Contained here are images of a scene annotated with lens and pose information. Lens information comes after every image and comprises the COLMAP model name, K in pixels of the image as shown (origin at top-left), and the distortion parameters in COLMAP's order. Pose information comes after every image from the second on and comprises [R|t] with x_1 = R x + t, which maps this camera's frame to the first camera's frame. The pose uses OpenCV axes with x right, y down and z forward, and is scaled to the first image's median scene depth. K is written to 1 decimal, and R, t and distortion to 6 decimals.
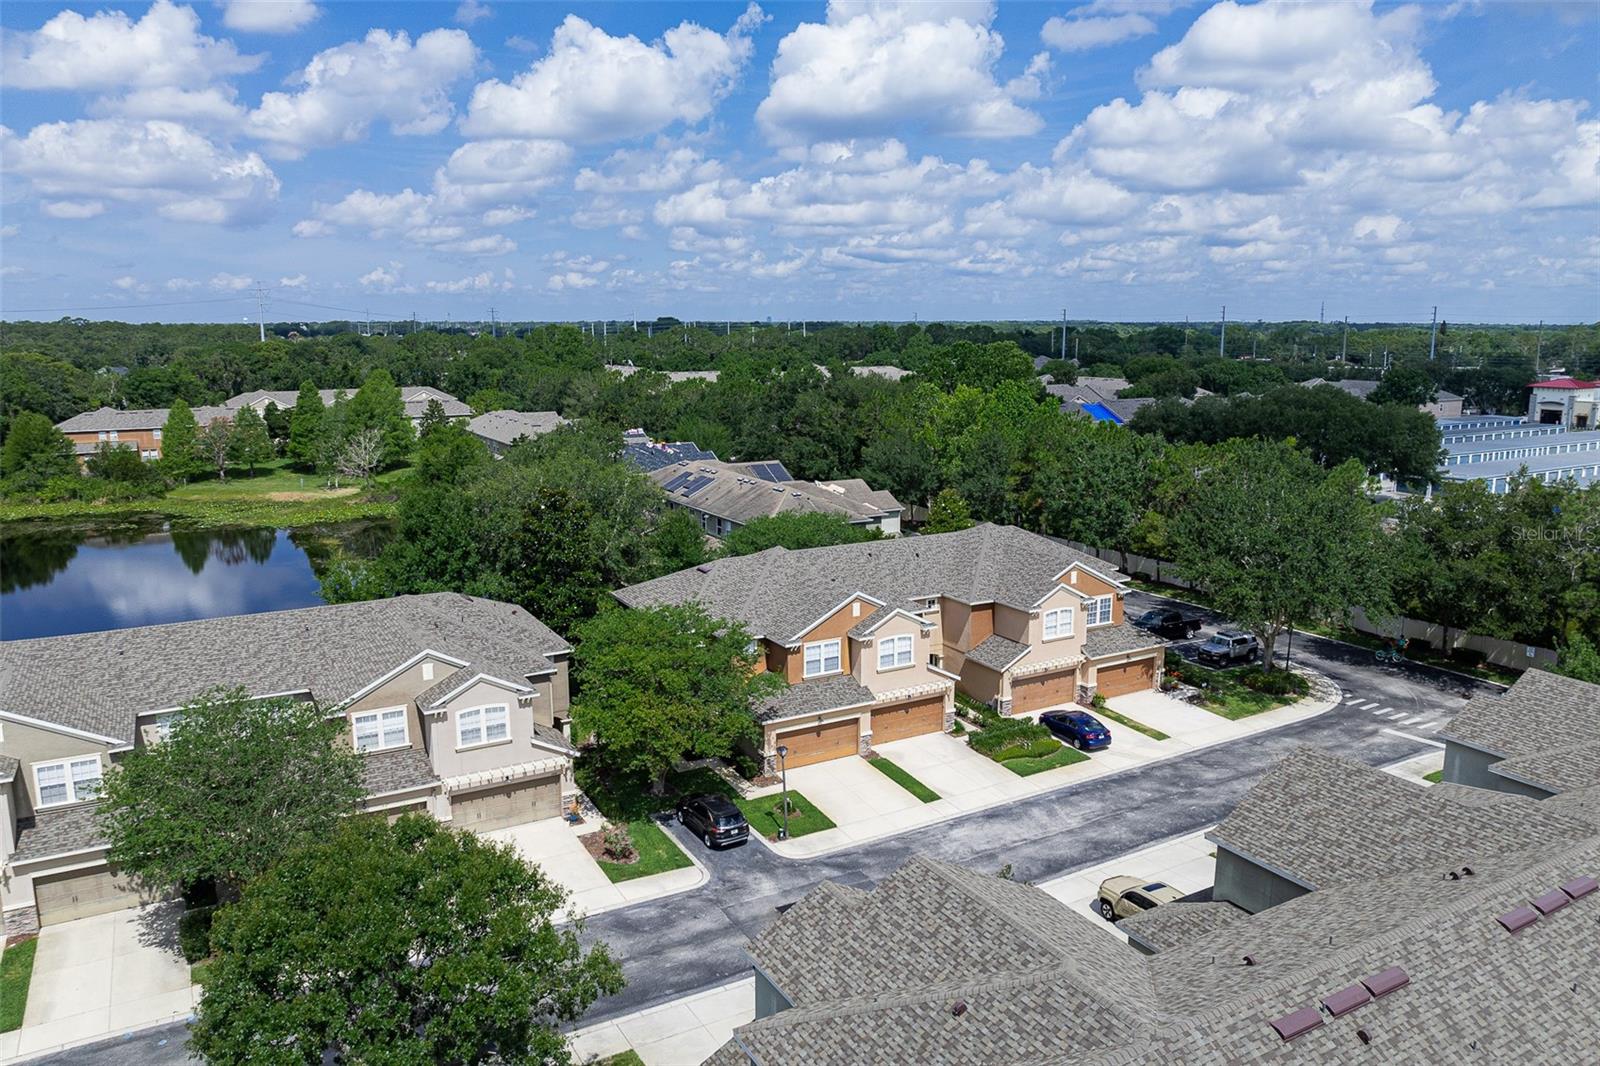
lens RADIAL K [[1127.2, 0, 800.0], [0, 1127.2, 533.0], [0, 0, 1]] dist [-0.028040, -0.001297]
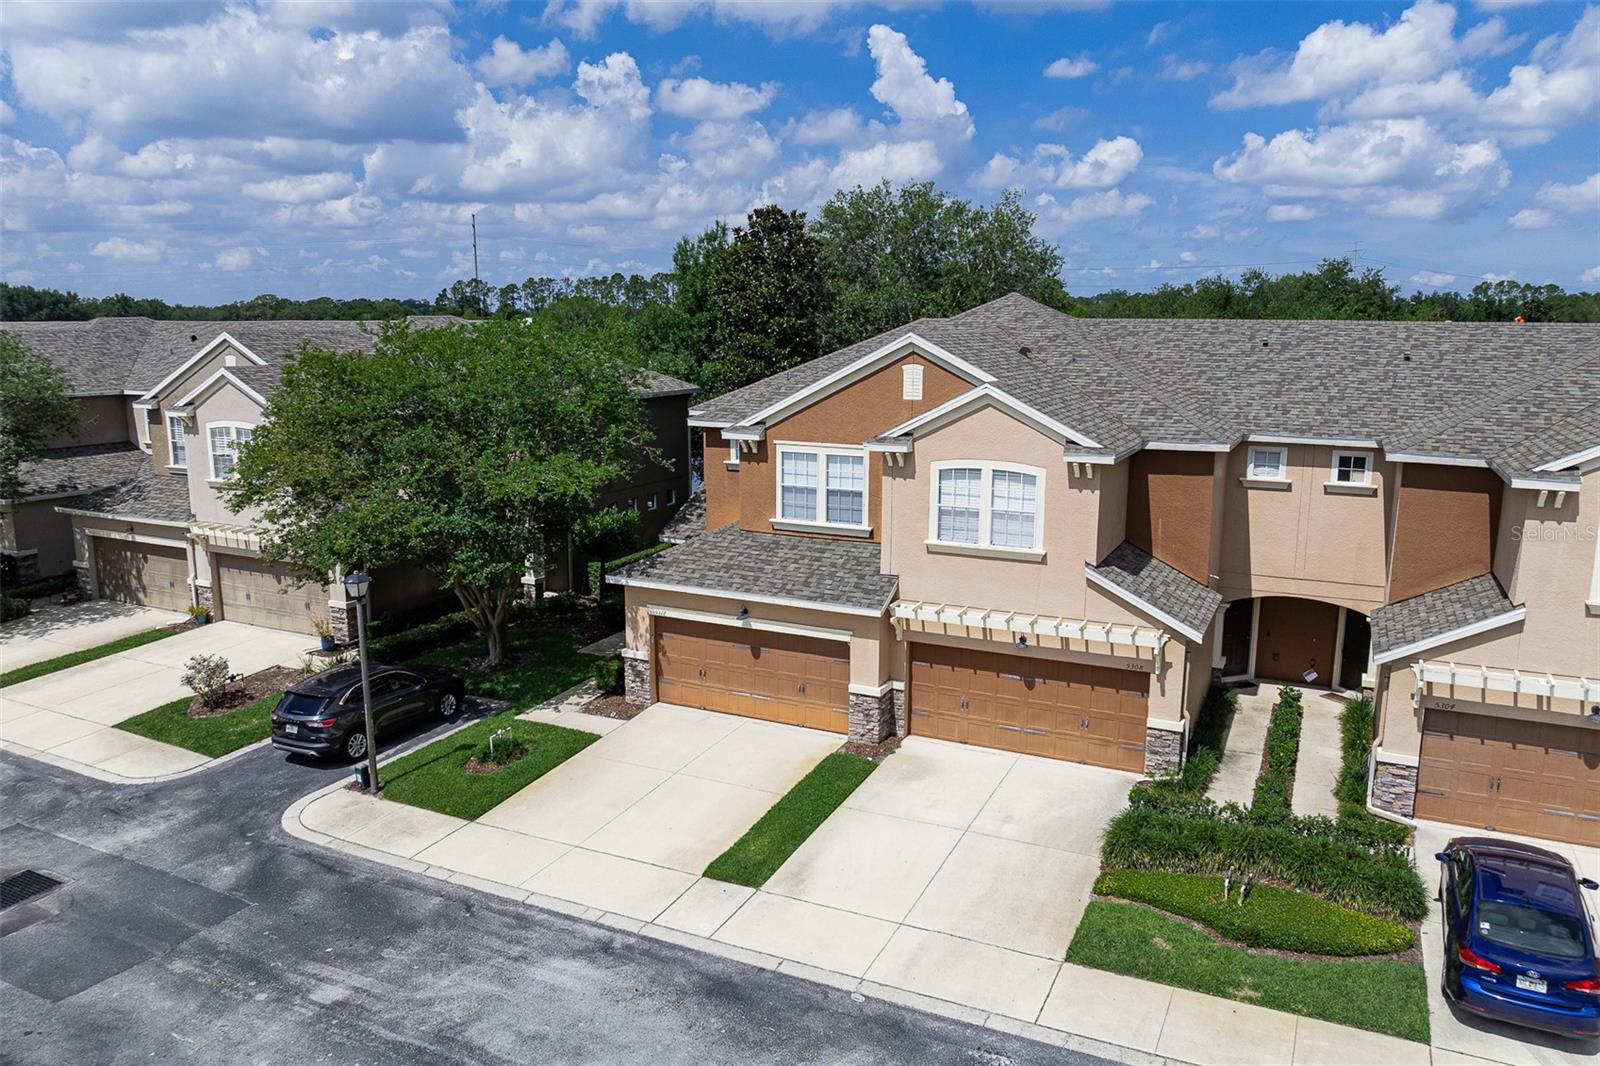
lens RADIAL K [[1127.2, 0, 800.0], [0, 1127.2, 533.0], [0, 0, 1]] dist [-0.028040, -0.001297]
pose [[0.567087, 0.156825, -0.808591, 0.359129], [-0.153768, 0.984605, 0.083121, 0.093752], [0.809177, 0.077199, 0.582471, 0.743965]]
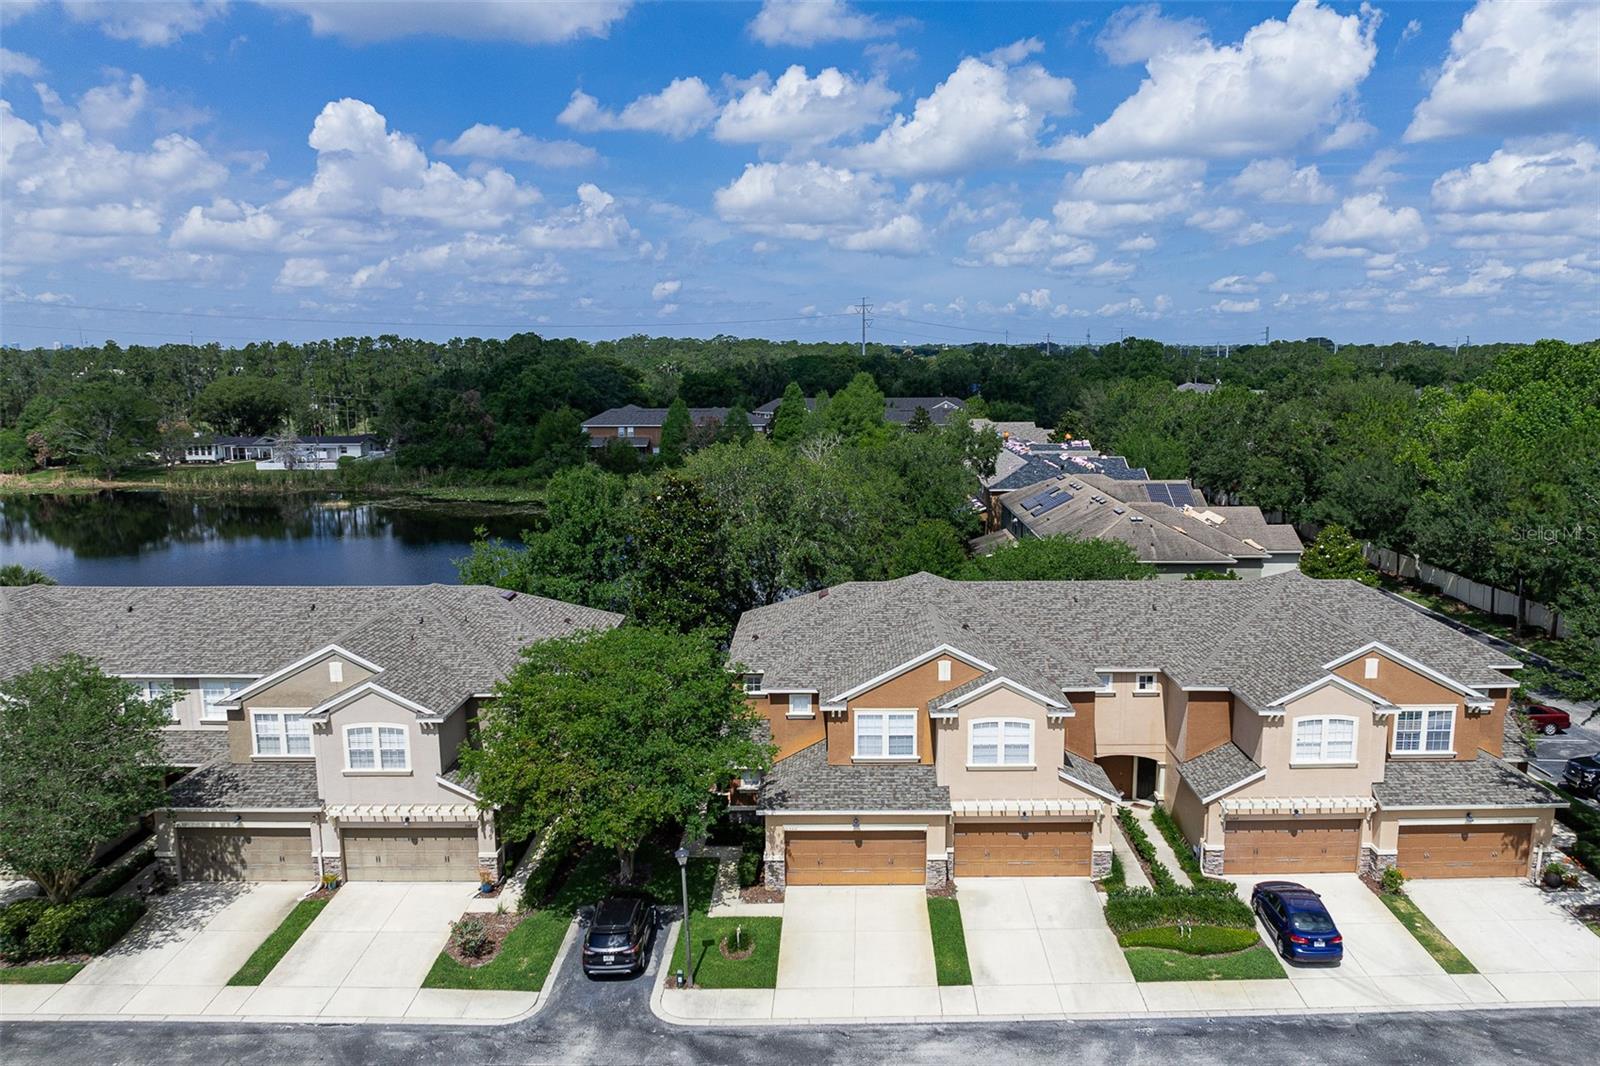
lens RADIAL K [[1192.2, 0, 842.8], [0, 1192.2, 539.9], [0, 0, 1]] dist [-0.032565, -0.005241]
pose [[0.872533, 0.076023, -0.482604, 0.335936], [-0.087866, 0.996130, -0.001942, -0.003136], [0.480589, 0.044099, 0.875836, 0.346181]]
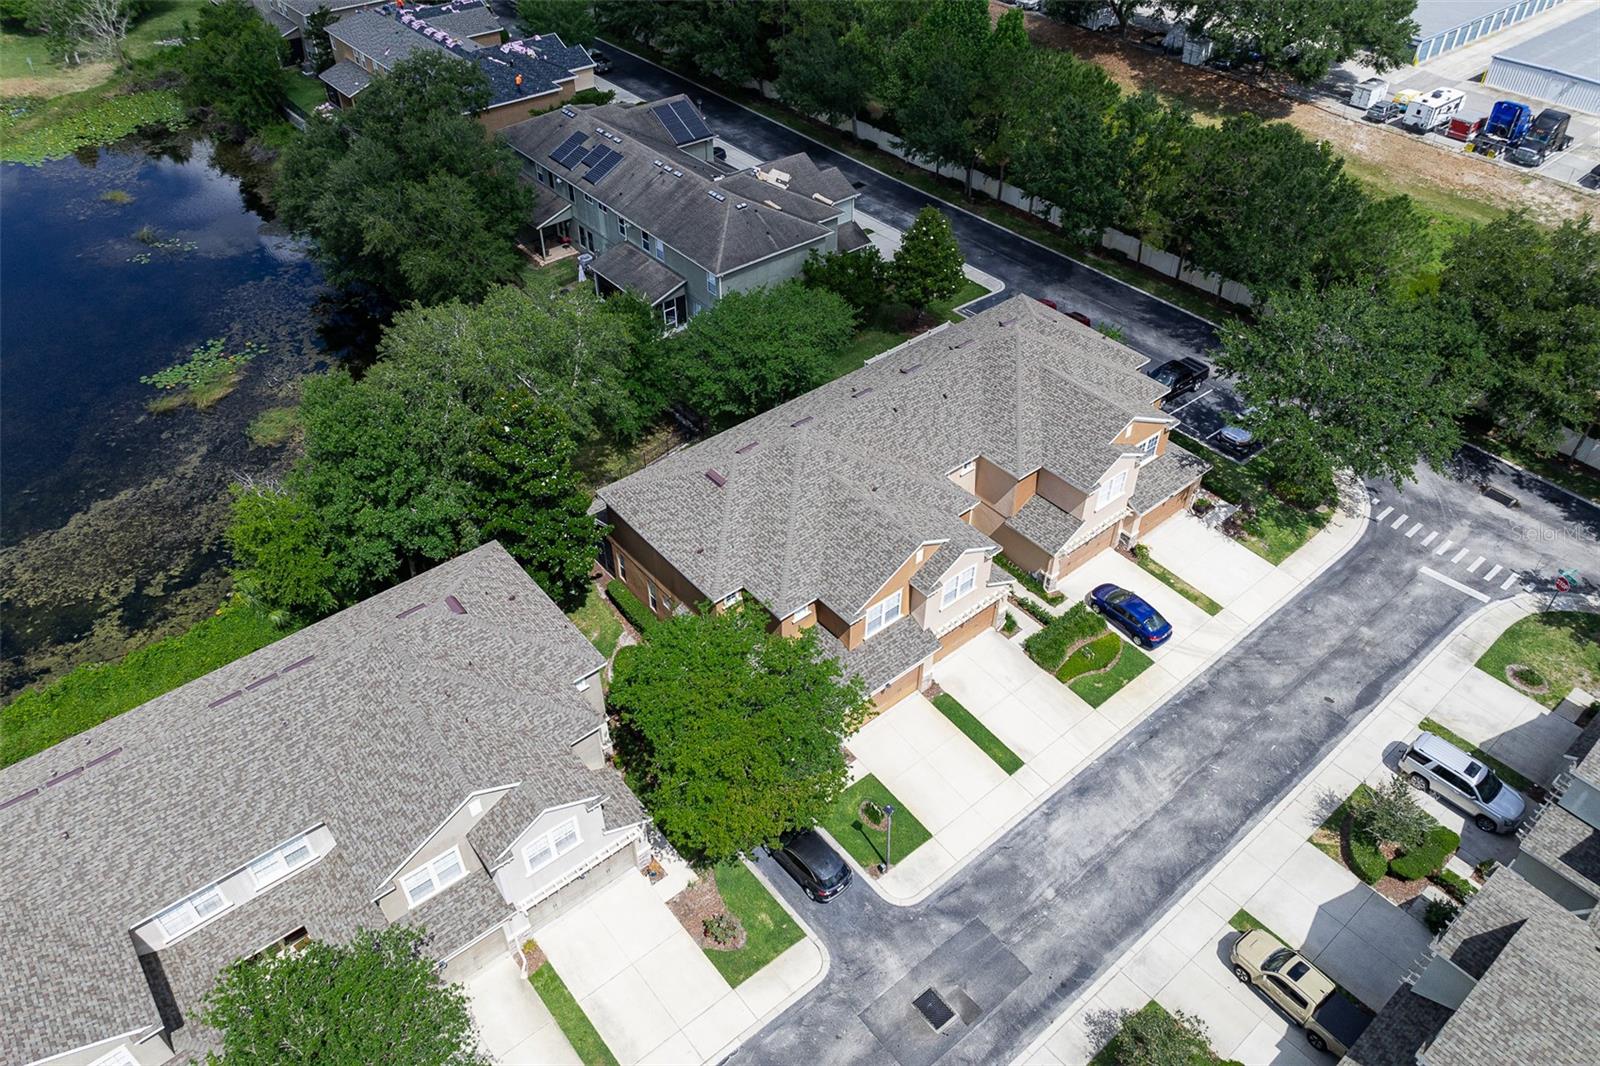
lens RADIAL K [[1129.4, 0, 802.3], [0, 1129.4, 480.9], [0, 0, 1]] dist [-0.033511, 0.009156]
pose [[0.984531, -0.103152, 0.141625, -0.155747], [0.024515, 0.881472, 0.471599, -0.394305], [-0.173485, -0.460832, 0.870366, 0.290679]]
